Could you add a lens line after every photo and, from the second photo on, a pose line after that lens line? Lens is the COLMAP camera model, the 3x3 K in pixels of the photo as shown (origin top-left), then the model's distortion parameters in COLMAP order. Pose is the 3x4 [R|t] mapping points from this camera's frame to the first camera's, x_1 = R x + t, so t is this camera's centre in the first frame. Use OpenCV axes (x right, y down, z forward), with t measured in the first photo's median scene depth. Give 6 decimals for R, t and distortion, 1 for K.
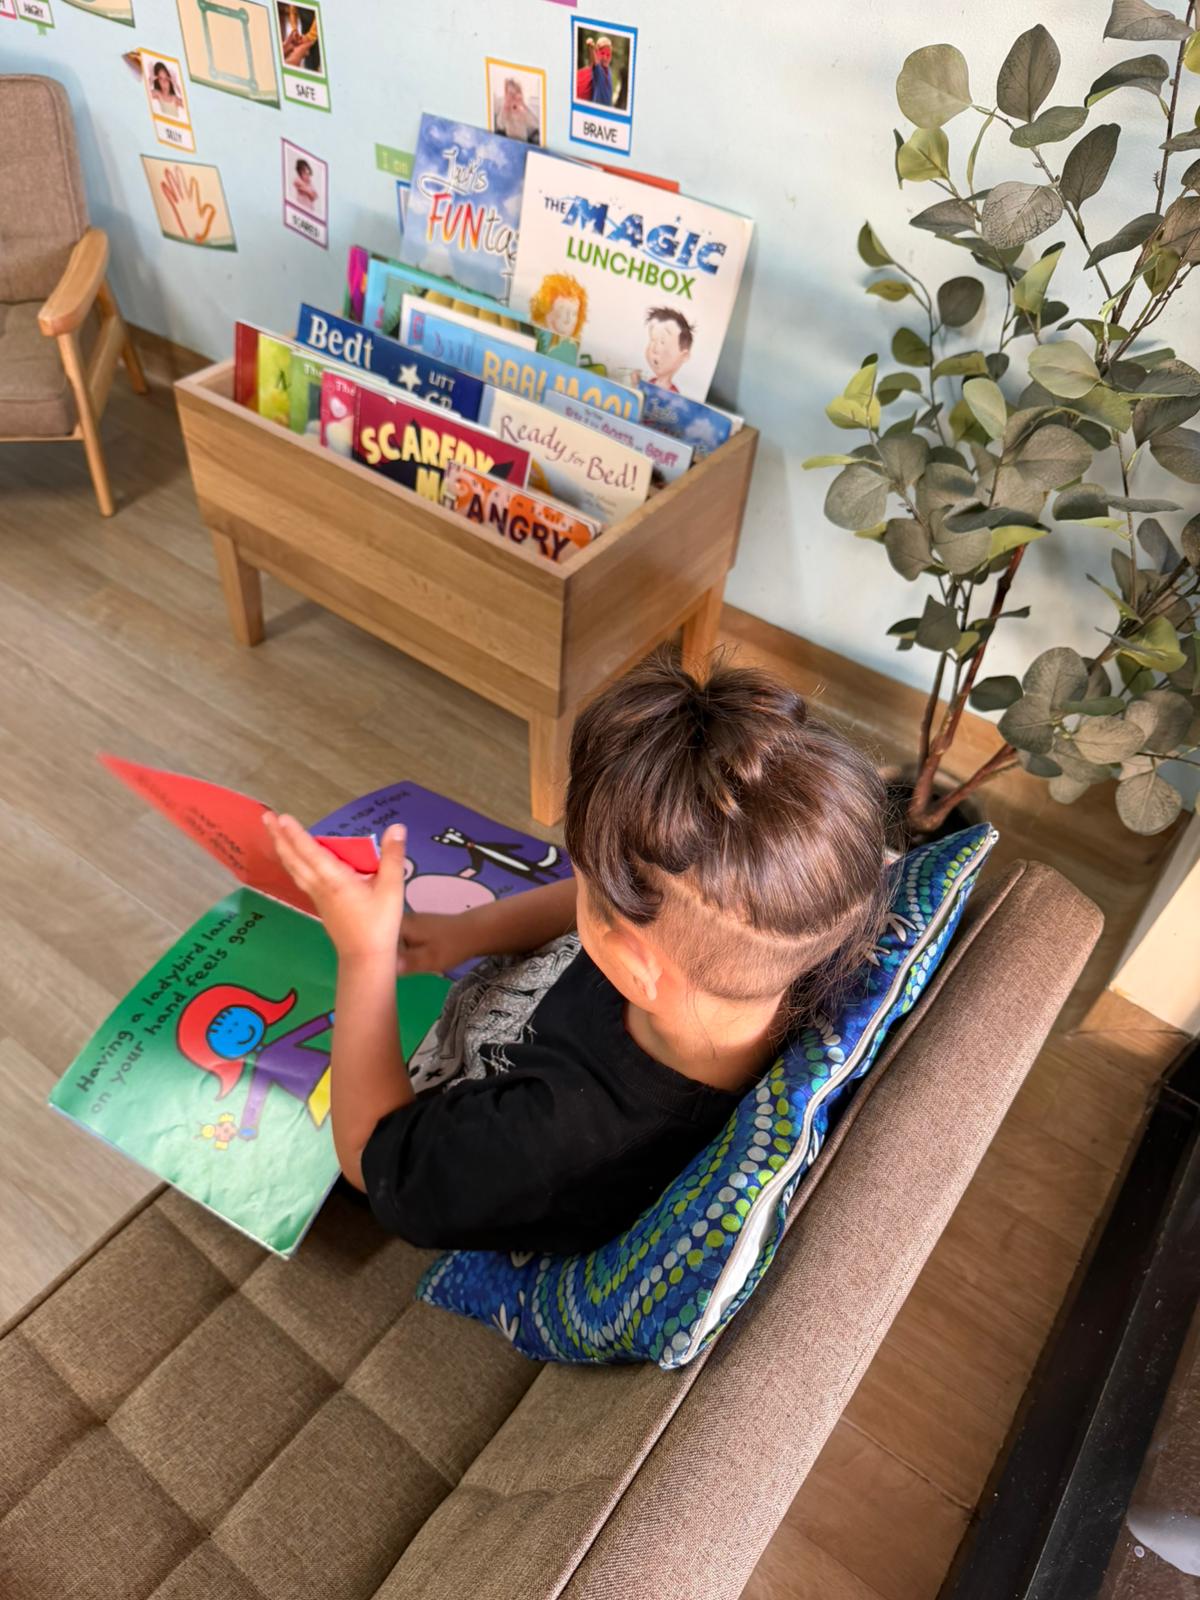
lens RADIAL K [[1172.7, 0, 600.0], [0, 1172.7, 800.0], [0, 0, 1]] dist [-0.052637, 0.004420]
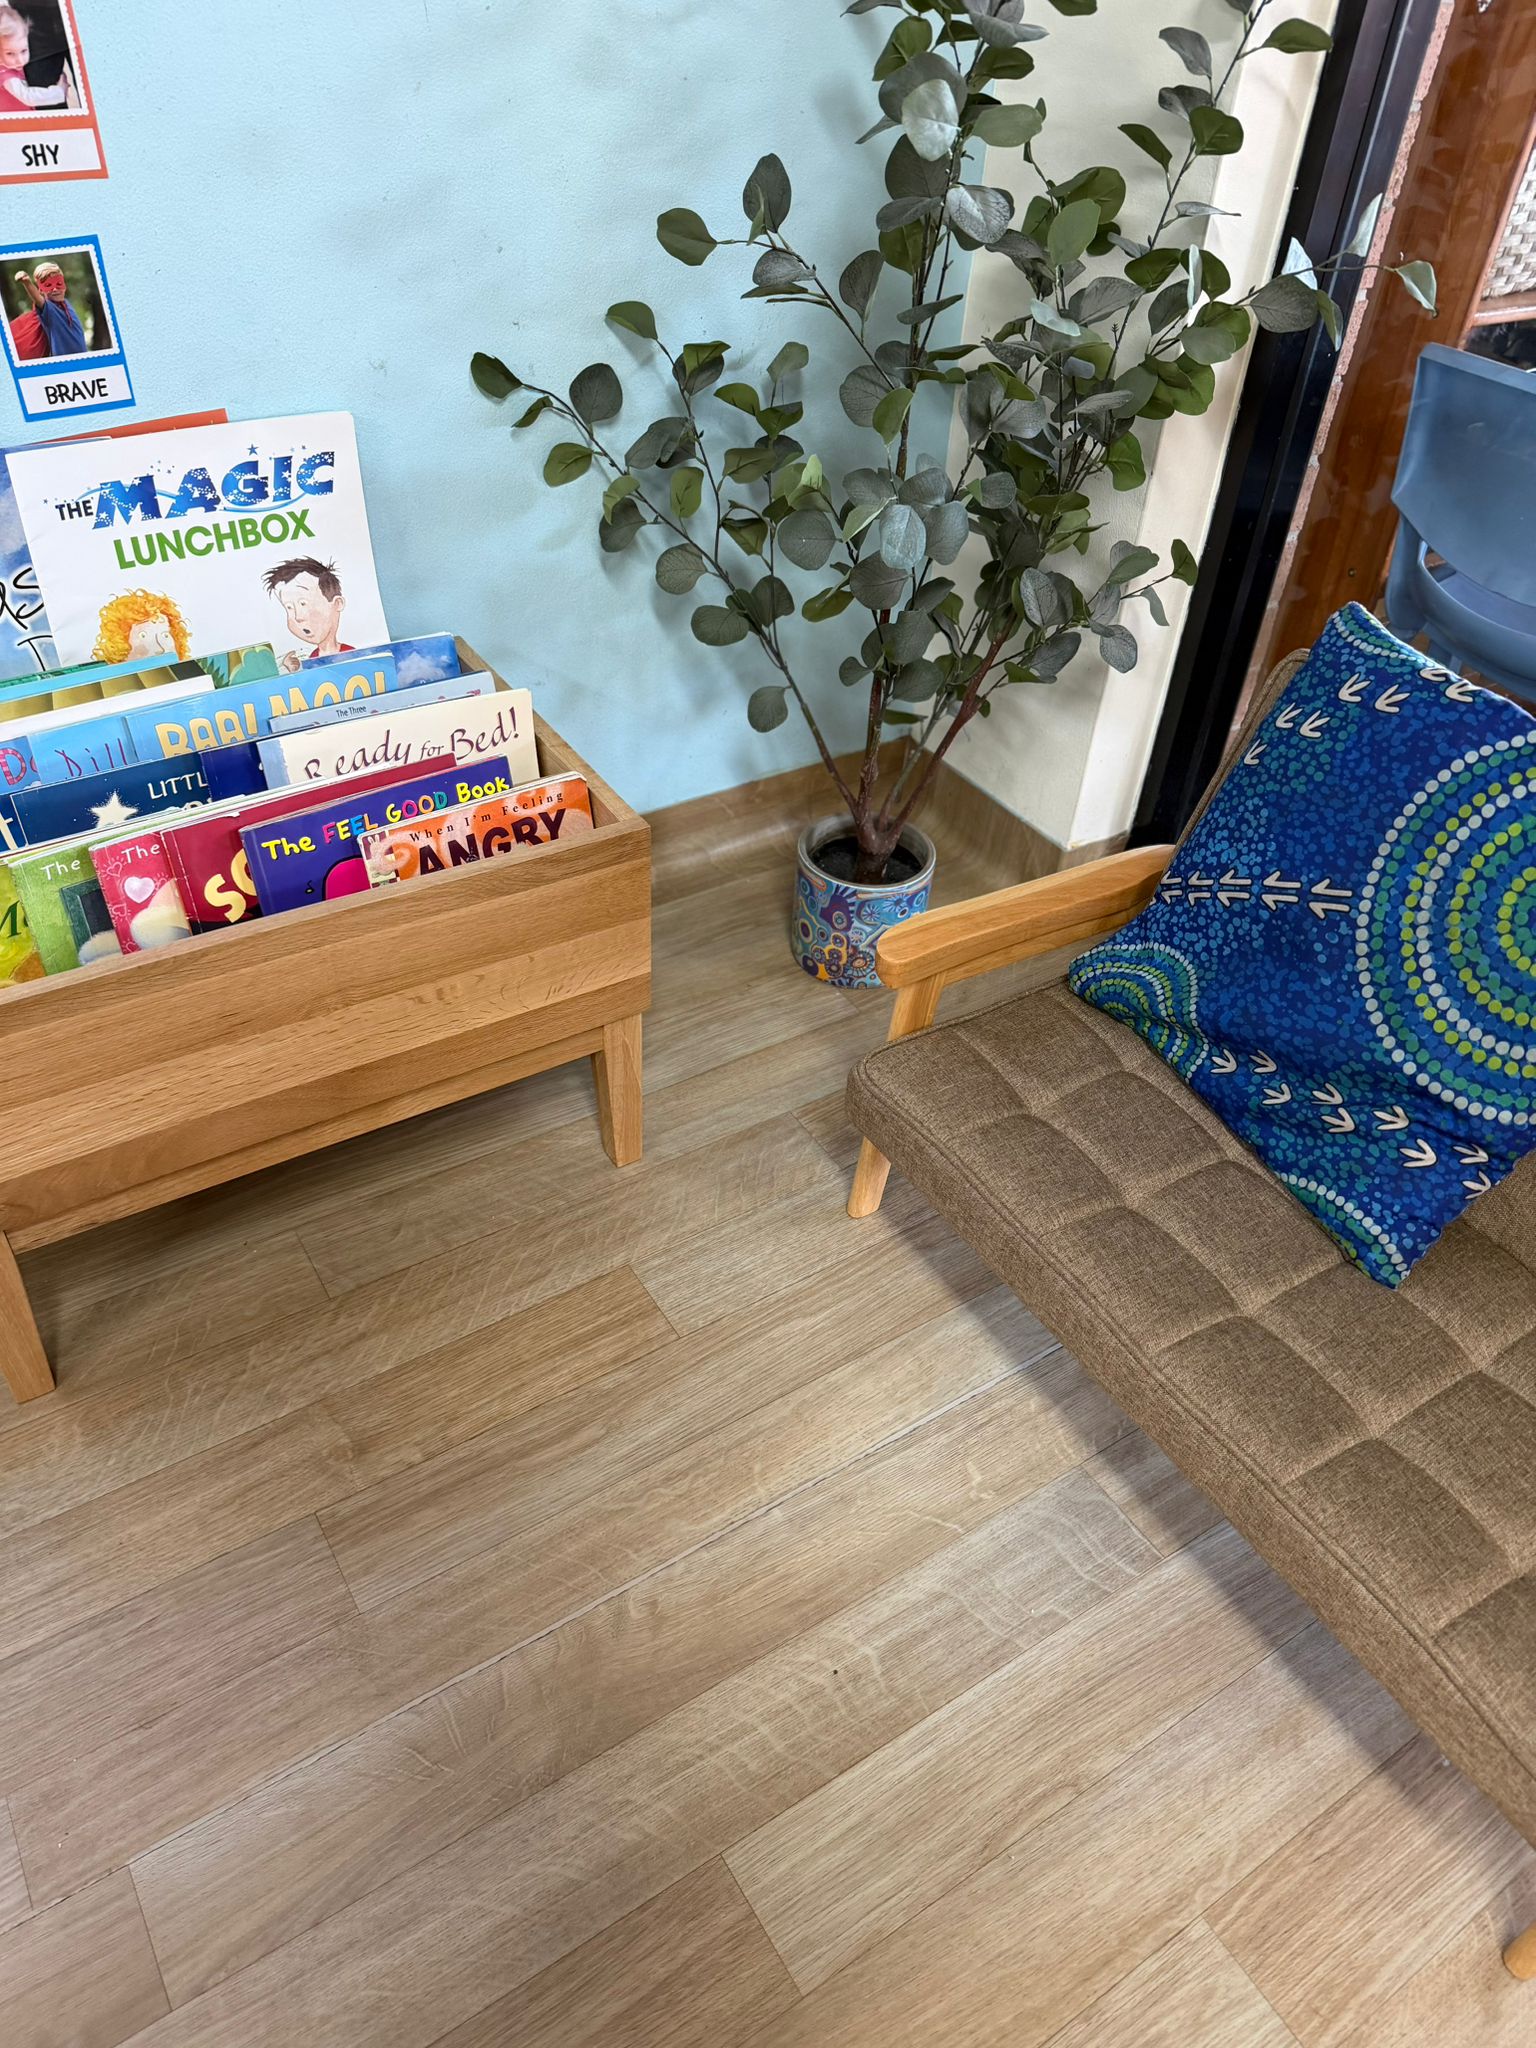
lens RADIAL K [[1501.1, 0, 768.0], [0, 1501.1, 1024.0], [0, 0, 1]] dist [-0.052637, 0.004420]
pose [[0.366905, -0.617783, 0.695503, -0.697970], [0.649692, 0.705269, 0.283719, -0.290197], [-0.665793, 0.347765, 0.660135, 0.268351]]
